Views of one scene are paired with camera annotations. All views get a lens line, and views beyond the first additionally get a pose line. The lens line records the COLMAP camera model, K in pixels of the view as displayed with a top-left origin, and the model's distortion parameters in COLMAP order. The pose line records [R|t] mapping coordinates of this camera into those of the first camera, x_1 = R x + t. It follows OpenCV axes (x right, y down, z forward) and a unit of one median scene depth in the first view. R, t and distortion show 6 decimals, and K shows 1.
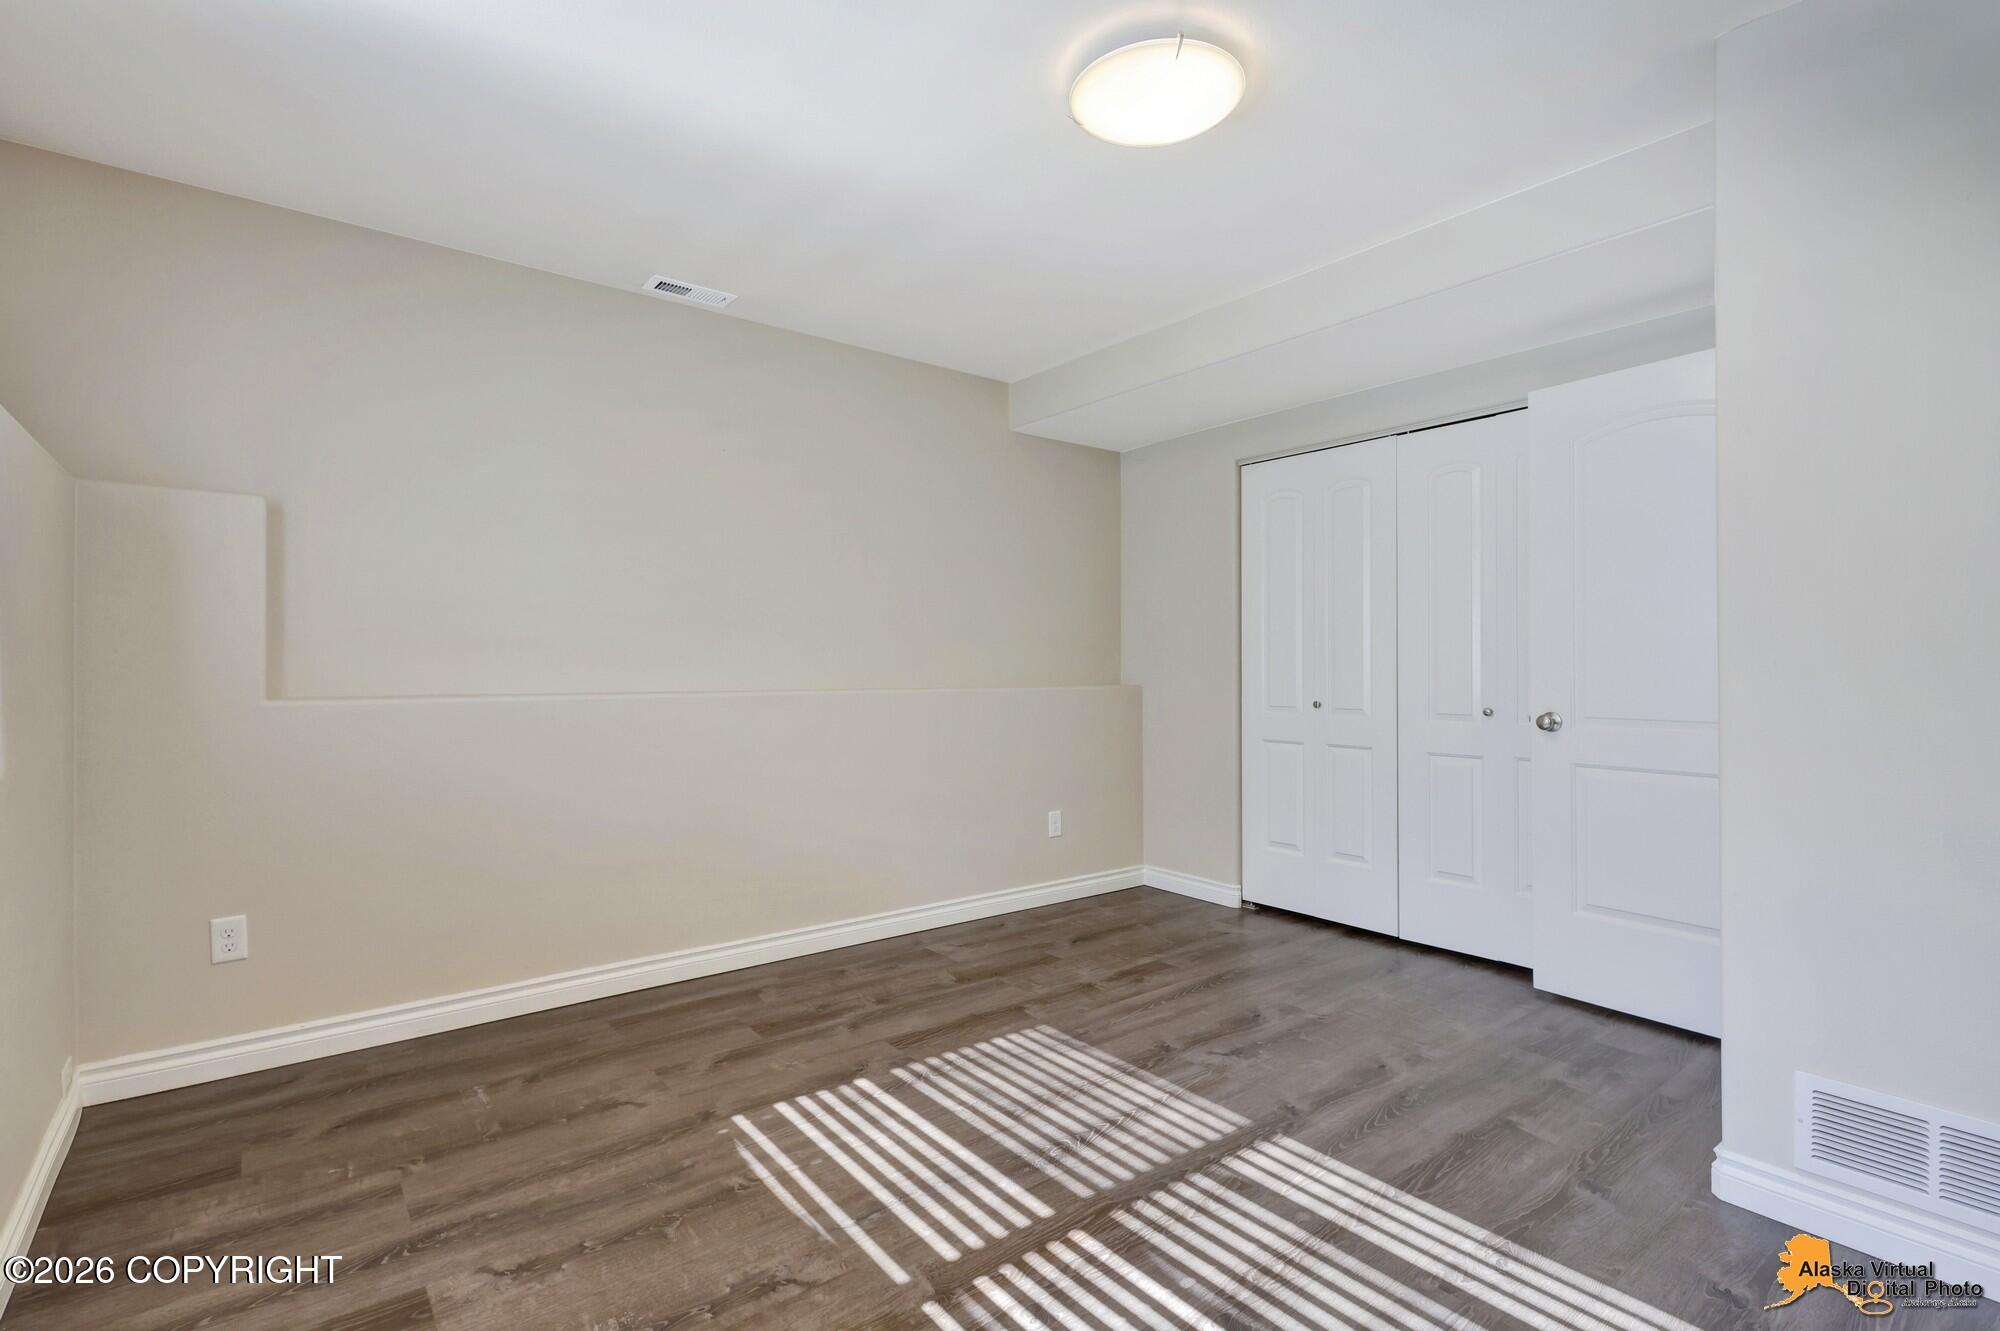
lens RADIAL K [[940.1, 0, 1005.0], [0, 940.1, 678.6], [0, 0, 1]] dist [0.003106, -0.000574]
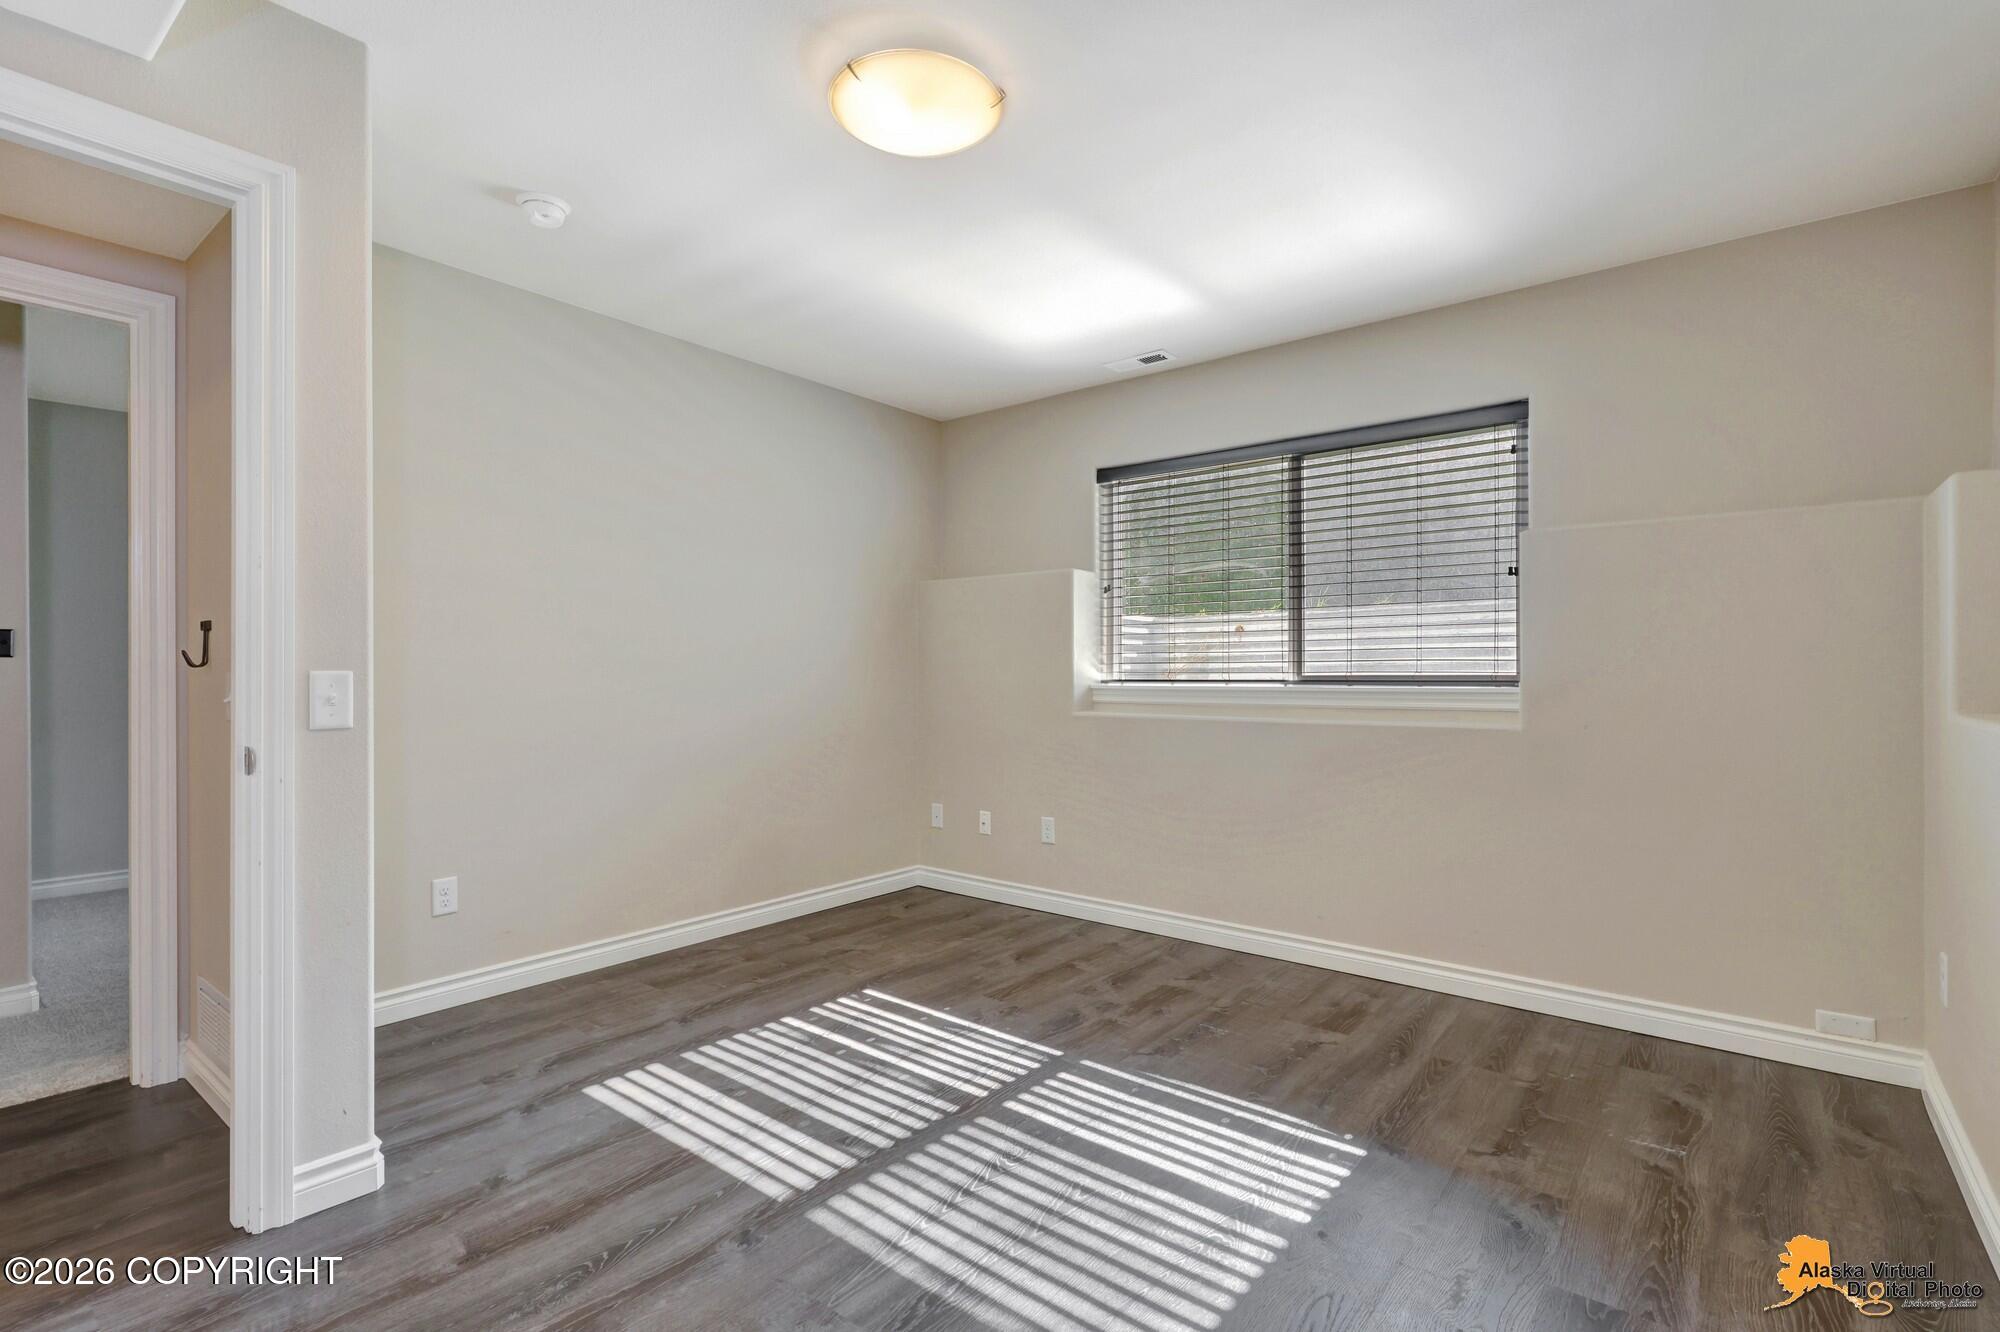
lens RADIAL K [[912.5, 0, 1004.0], [0, 912.5, 678.0], [0, 0, 1]] dist [0.015745, -0.010290]
pose [[-0.974302, 0.001715, -0.225239, 0.297454], [-0.005041, 0.999554, 0.029420, -0.038222], [0.225189, 0.029800, -0.973859, 1.994187]]
